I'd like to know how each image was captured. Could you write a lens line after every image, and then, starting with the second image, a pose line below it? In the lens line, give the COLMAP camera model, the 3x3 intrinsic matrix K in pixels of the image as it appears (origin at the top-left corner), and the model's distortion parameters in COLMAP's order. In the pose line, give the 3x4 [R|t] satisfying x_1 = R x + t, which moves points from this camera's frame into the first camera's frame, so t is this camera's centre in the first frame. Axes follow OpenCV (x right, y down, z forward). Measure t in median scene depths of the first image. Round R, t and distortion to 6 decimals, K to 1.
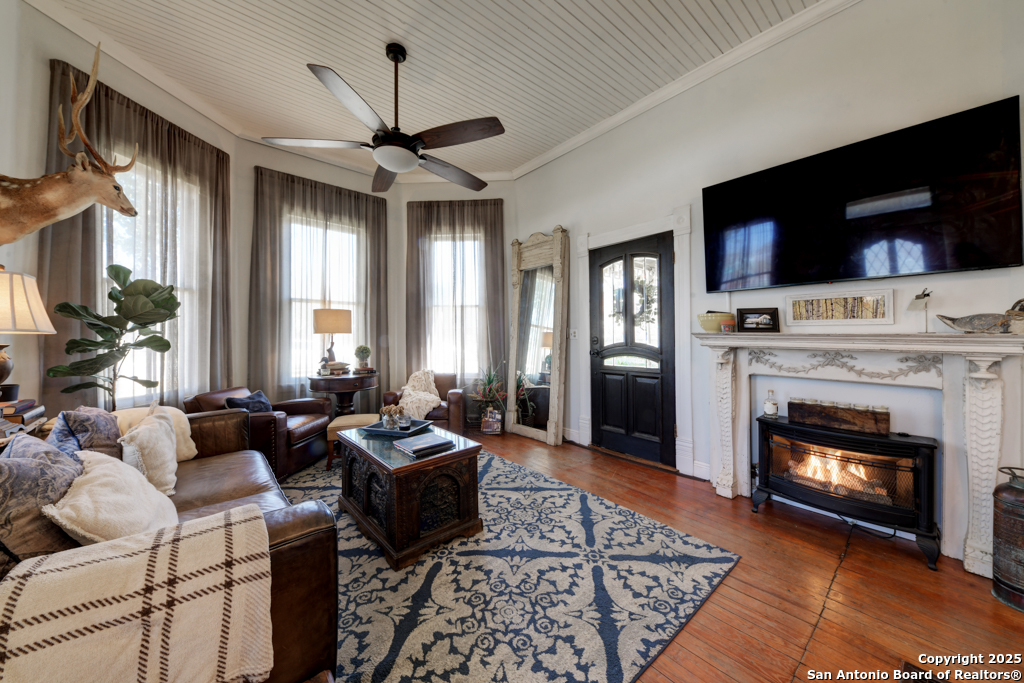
lens RADIAL K [[351.0, 0, 512.5], [0, 351.0, 324.7], [0, 0, 1]] dist [0.000447, -0.000022]
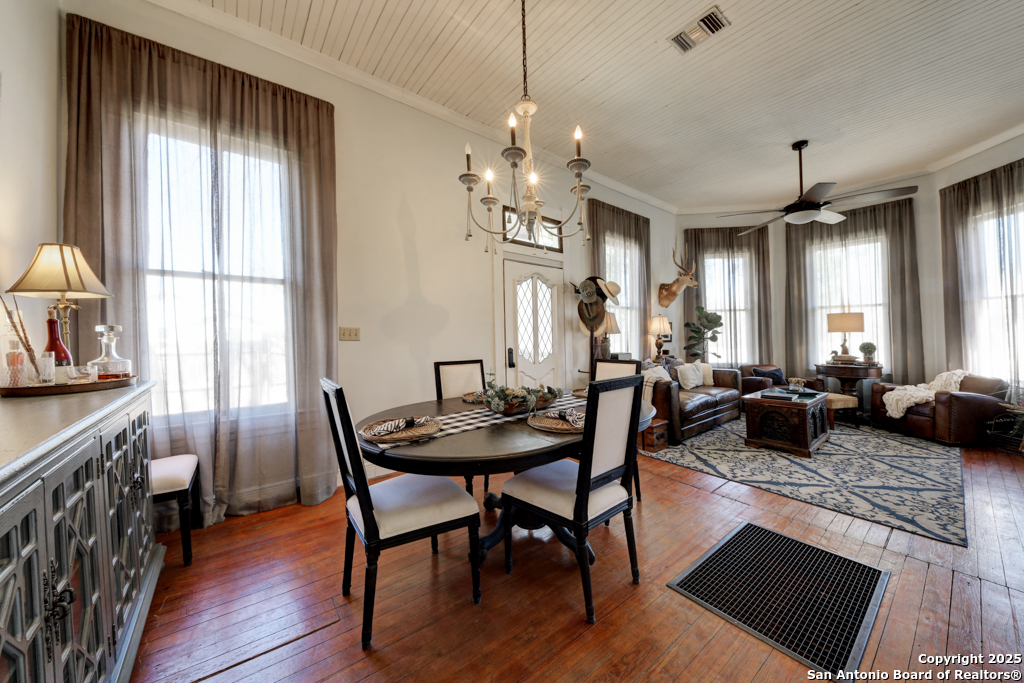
lens RADIAL K [[361.8, 0, 512.0], [0, 361.8, 341.5], [0, 0, 1]] dist [-0.000510, -0.000112]
pose [[-0.046963, 0.014034, -0.998798, 1.624361], [0.035335, 0.999299, 0.012379, 0.000528], [0.998271, -0.034711, -0.047426, -0.235195]]
